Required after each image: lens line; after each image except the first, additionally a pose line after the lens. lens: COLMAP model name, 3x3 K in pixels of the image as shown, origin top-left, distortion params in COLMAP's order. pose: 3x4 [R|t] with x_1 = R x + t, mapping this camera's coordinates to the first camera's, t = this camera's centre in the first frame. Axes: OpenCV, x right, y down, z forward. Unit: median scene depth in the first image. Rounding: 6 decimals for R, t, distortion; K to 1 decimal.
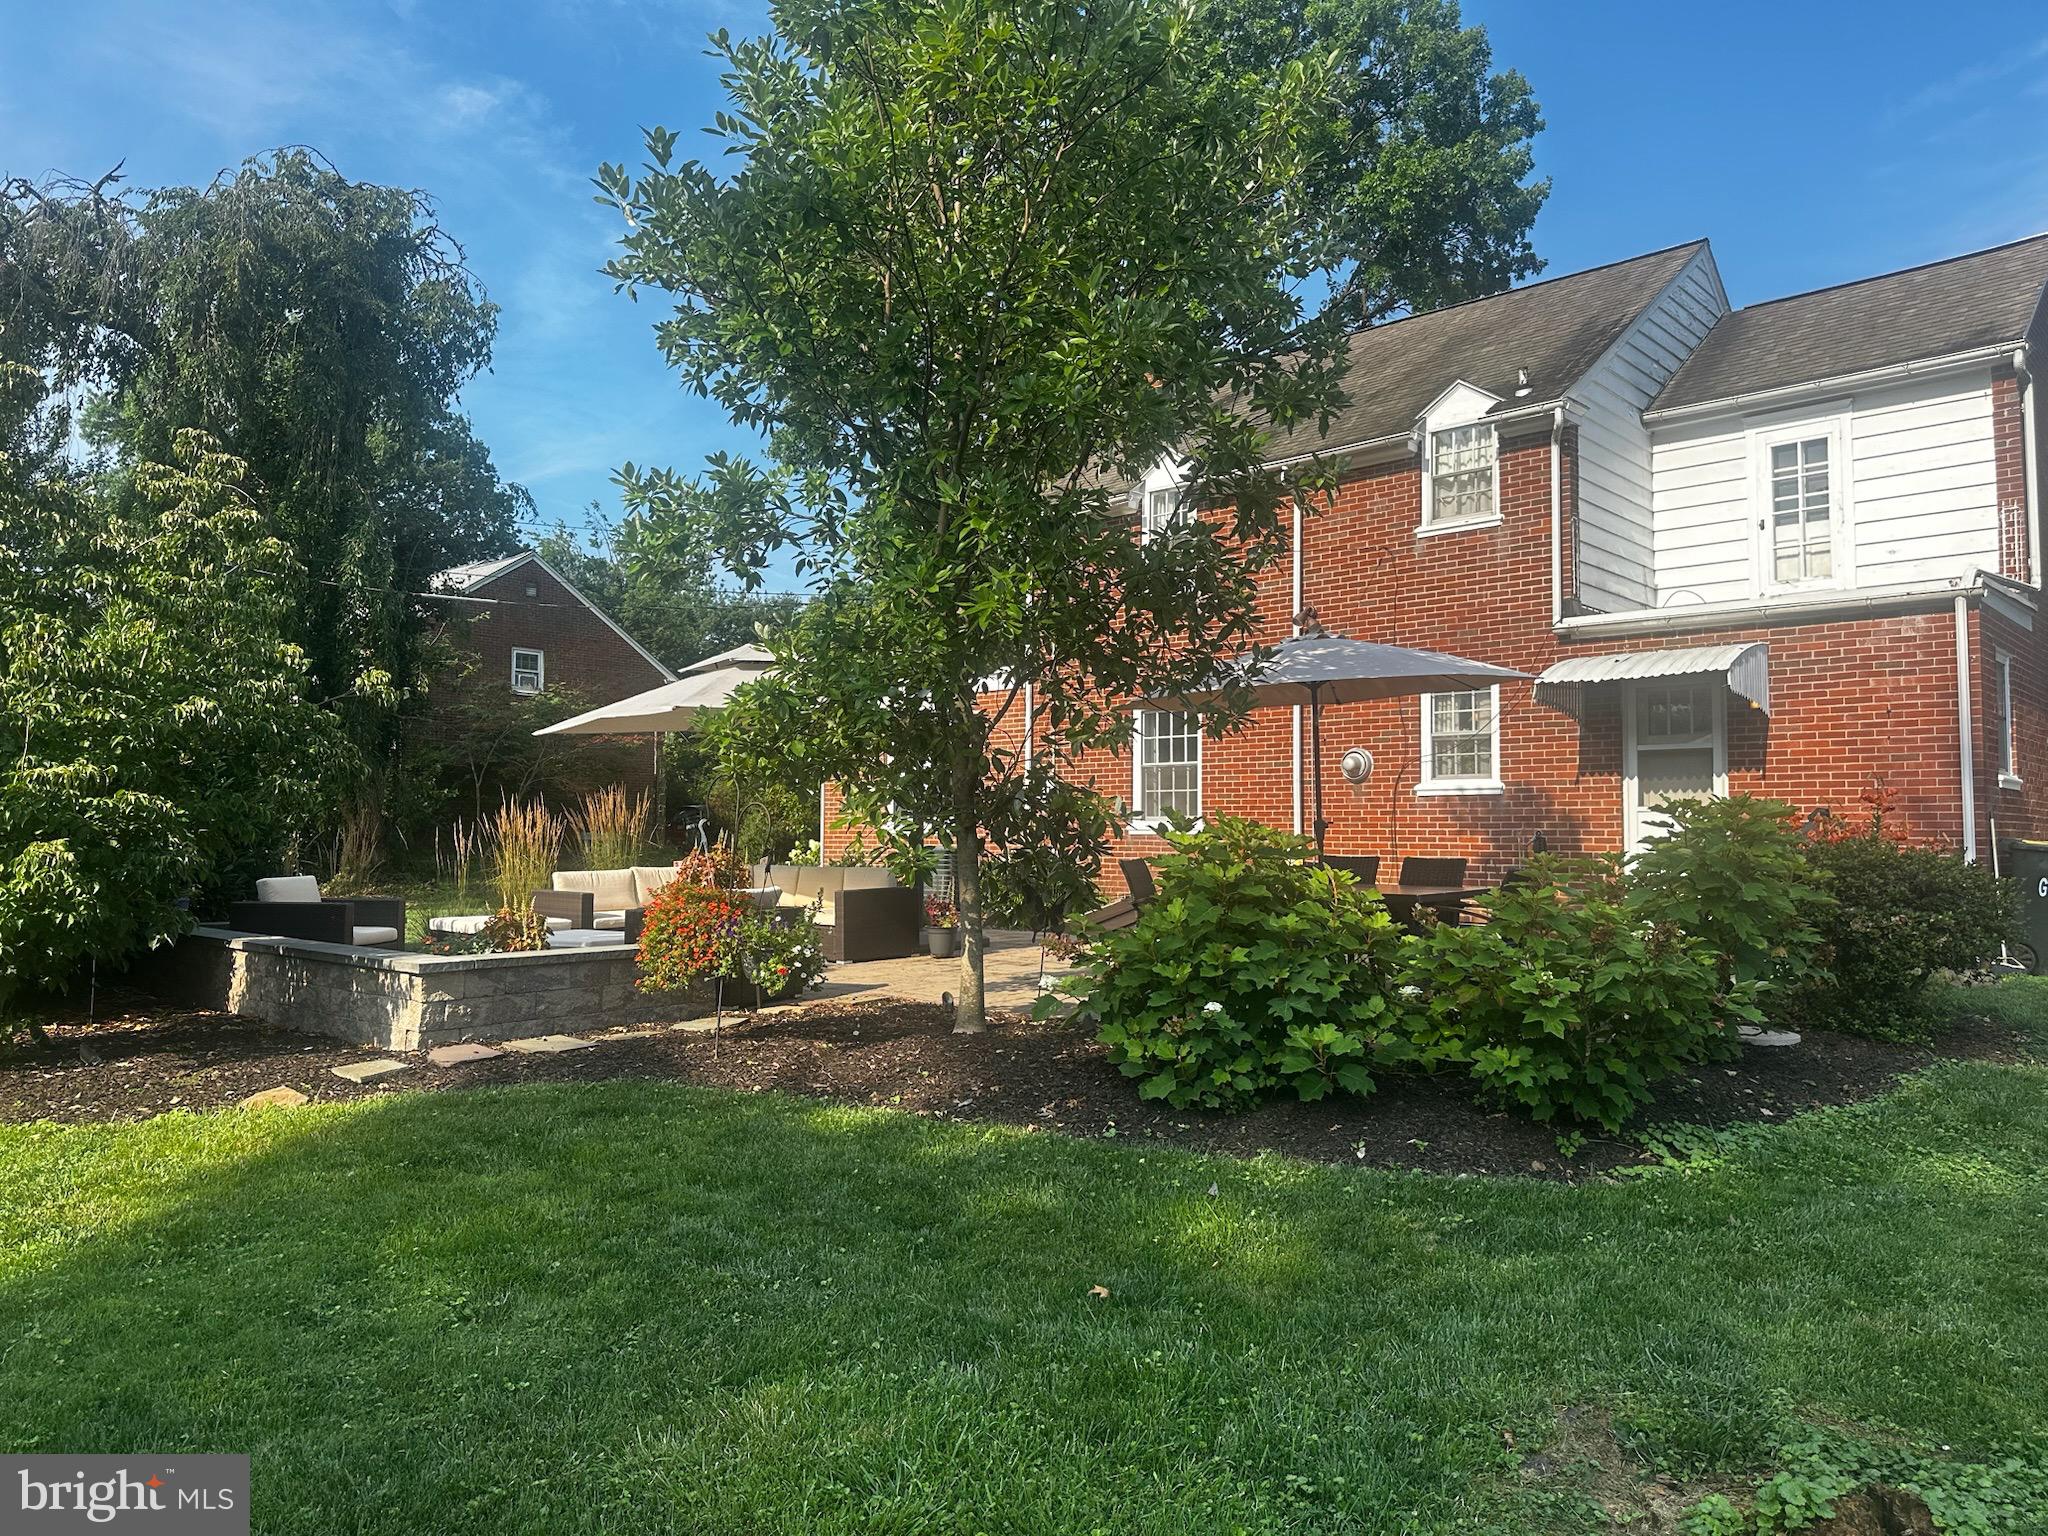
lens RADIAL K [[1428.0, 0, 1006.2], [0, 1428.0, 765.5], [0, 0, 1]] dist [0.053825, -0.060607]
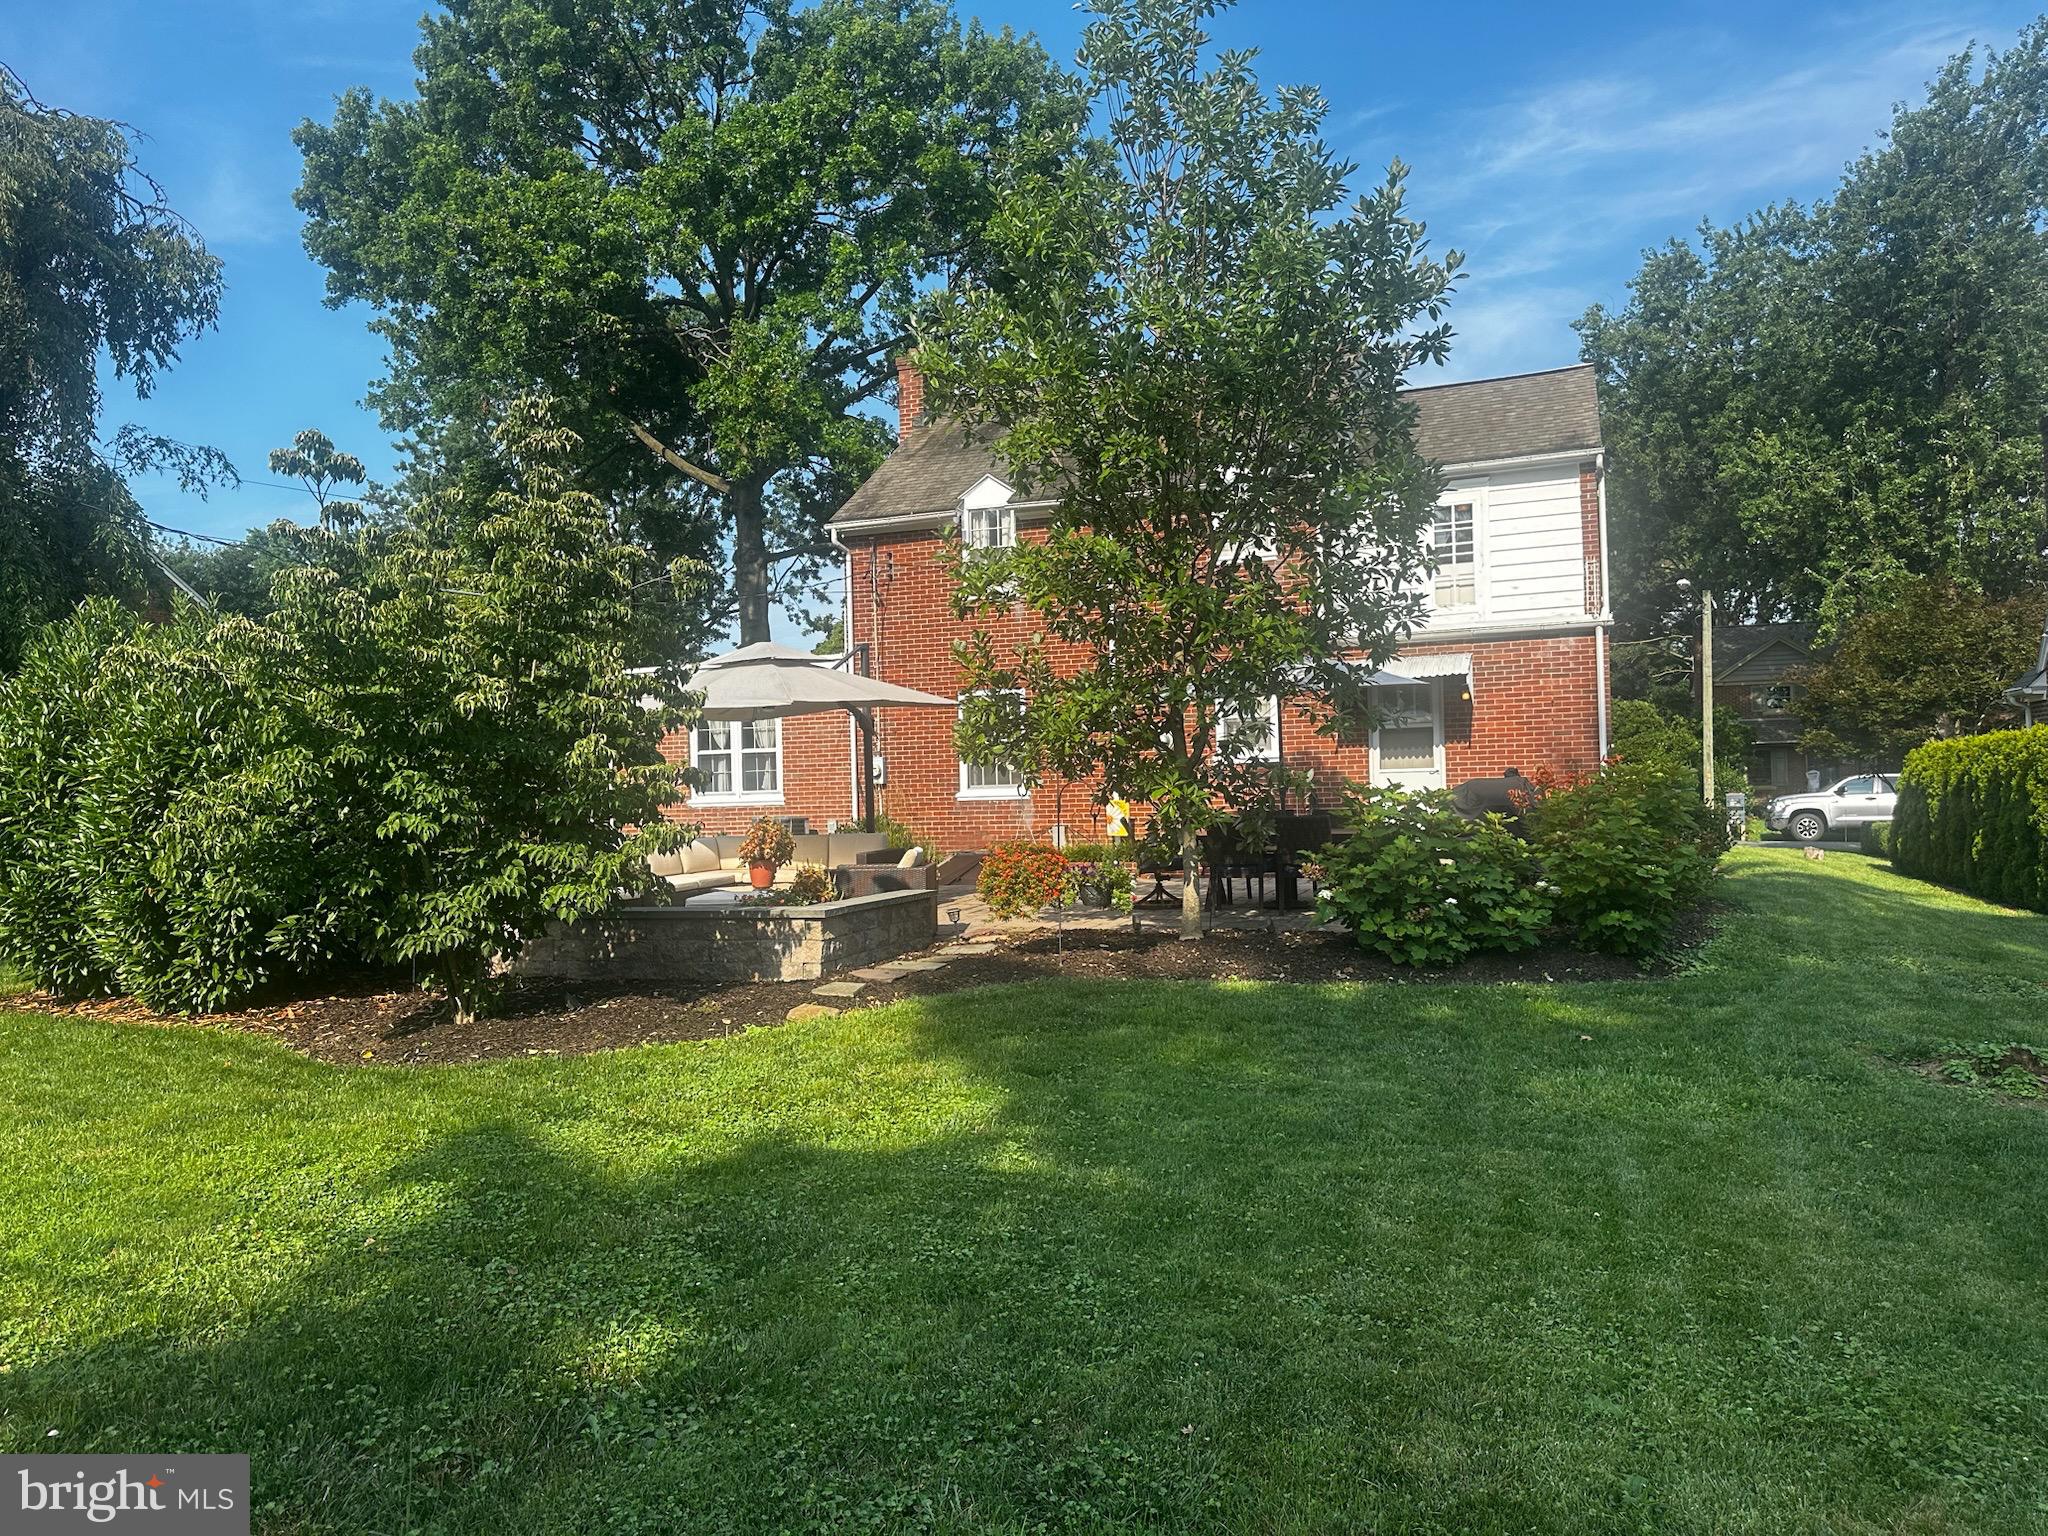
lens RADIAL K [[1444.5, 0, 1027.5], [0, 1444.5, 772.5], [0, 0, 1]] dist [0.050623, -0.058721]
pose [[0.918943, -0.020998, 0.393830, -0.403611], [0.010224, 0.999514, 0.029434, -0.012544], [-0.394257, -0.023021, 0.918712, -0.137489]]
